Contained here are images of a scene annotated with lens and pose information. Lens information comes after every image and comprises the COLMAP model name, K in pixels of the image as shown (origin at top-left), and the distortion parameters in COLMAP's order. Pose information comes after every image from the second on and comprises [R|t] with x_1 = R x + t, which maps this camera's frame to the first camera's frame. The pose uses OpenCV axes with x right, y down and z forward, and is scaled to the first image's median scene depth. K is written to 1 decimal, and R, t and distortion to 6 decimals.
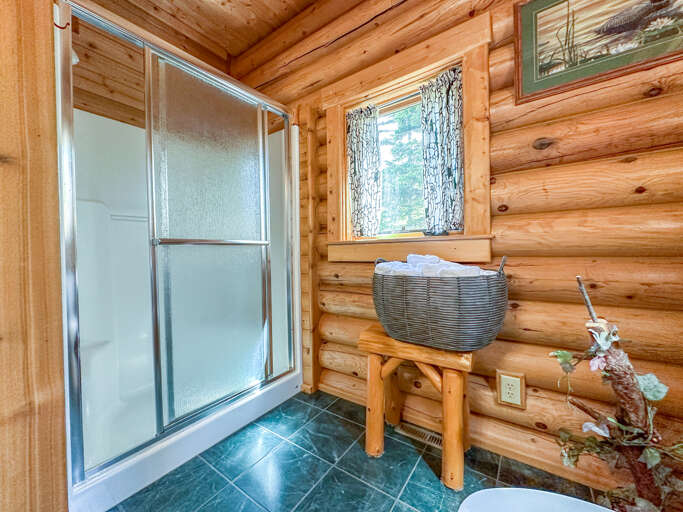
lens RADIAL K [[273.4, 0, 341.5], [0, 273.4, 256.0], [0, 0, 1]] dist [-0.000442, -0.000249]
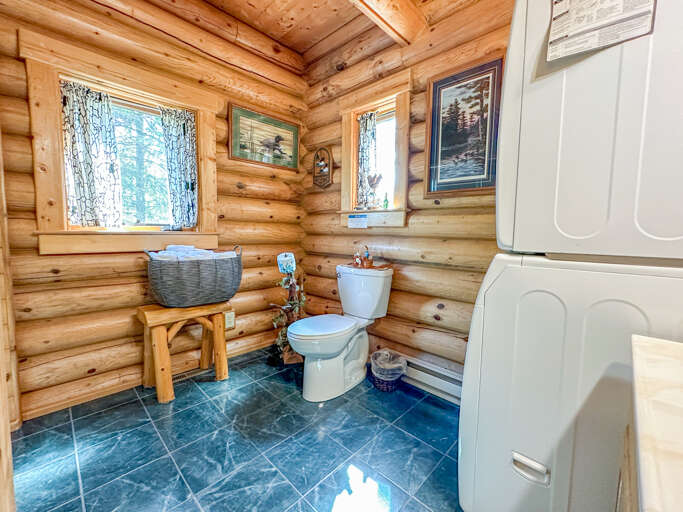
lens RADIAL K [[273.4, 0, 341.5], [0, 273.4, 256.0], [0, 0, 1]] dist [-0.000442, -0.000249]
pose [[0.168595, -0.058968, 0.983920, -0.907003], [0.001186, 0.998220, 0.059621, -0.030439], [-0.985685, -0.008885, 0.168365, -0.014444]]
